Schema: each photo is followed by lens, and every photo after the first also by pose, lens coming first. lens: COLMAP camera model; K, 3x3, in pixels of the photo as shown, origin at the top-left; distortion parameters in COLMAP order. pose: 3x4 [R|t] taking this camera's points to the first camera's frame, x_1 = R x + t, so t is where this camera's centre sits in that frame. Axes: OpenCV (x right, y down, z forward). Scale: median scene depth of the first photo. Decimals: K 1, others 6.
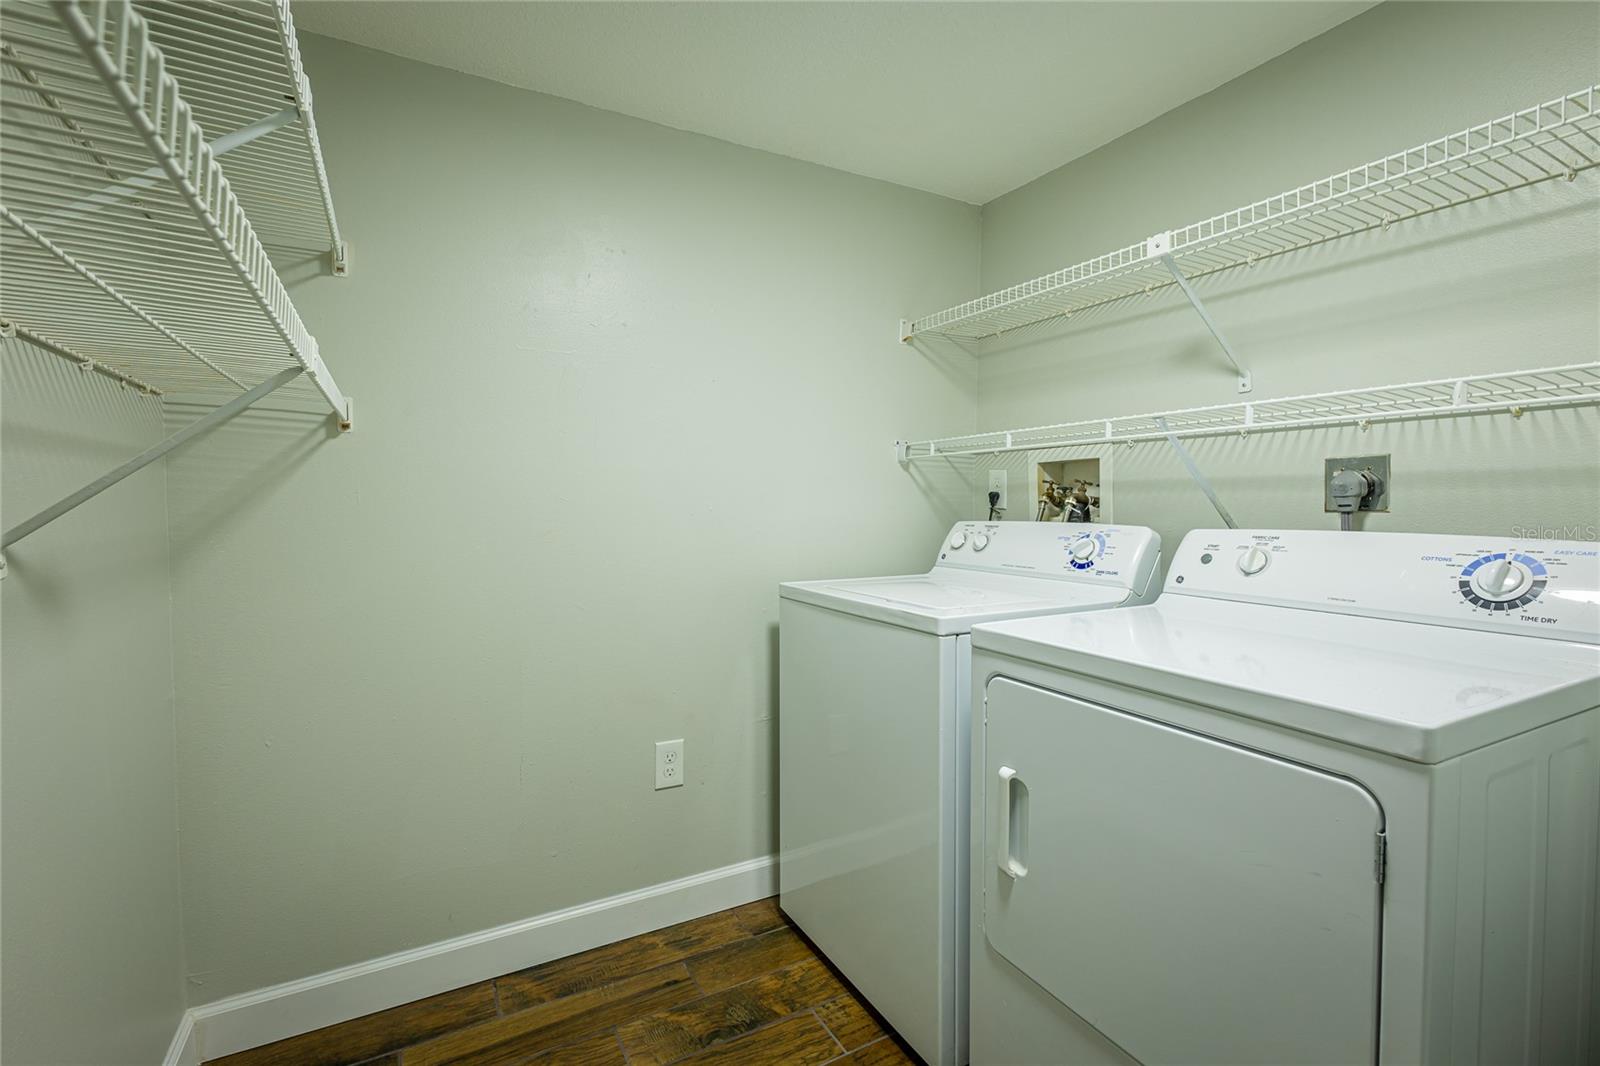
lens RADIAL K [[739.1, 0, 805.7], [0, 739.1, 530.6], [0, 0, 1]] dist [0.013416, -0.003856]
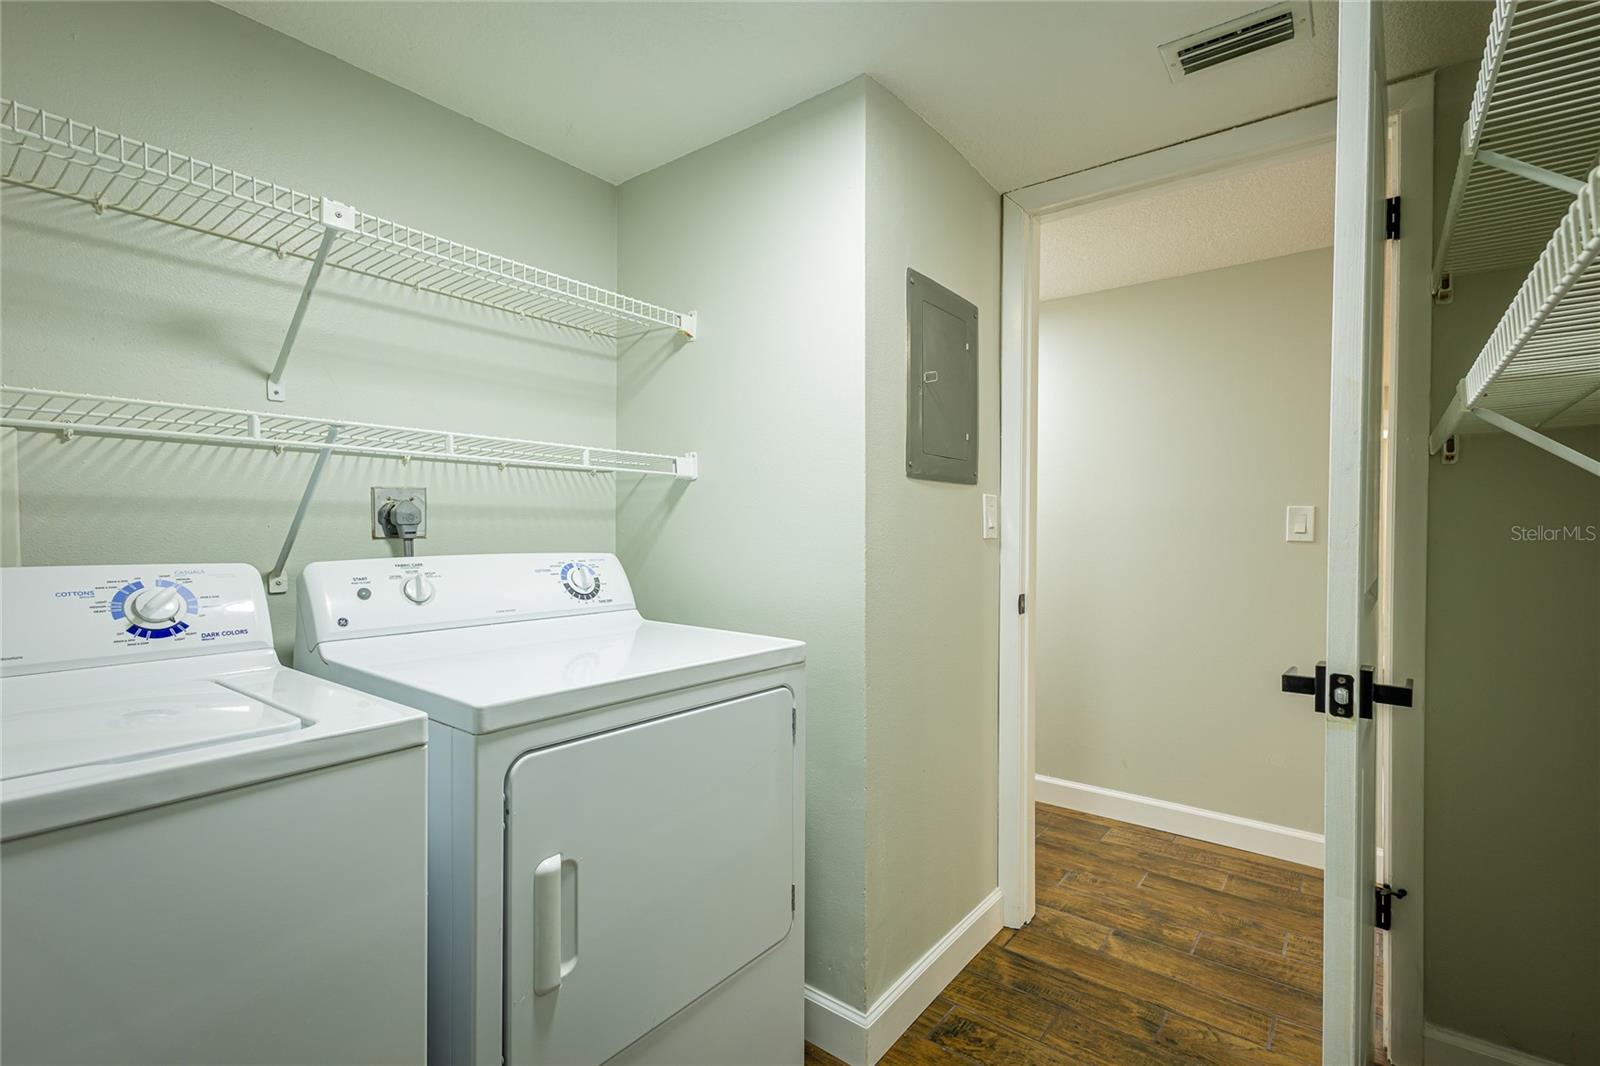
lens RADIAL K [[739.1, 0, 801.5], [0, 739.1, 533.7], [0, 0, 1]] dist [0.013416, -0.003856]
pose [[-0.400309, -0.006908, 0.916354, -0.482603], [0.034199, 0.999162, 0.022472, -0.036078], [-0.915742, 0.040334, -0.399737, 0.881549]]
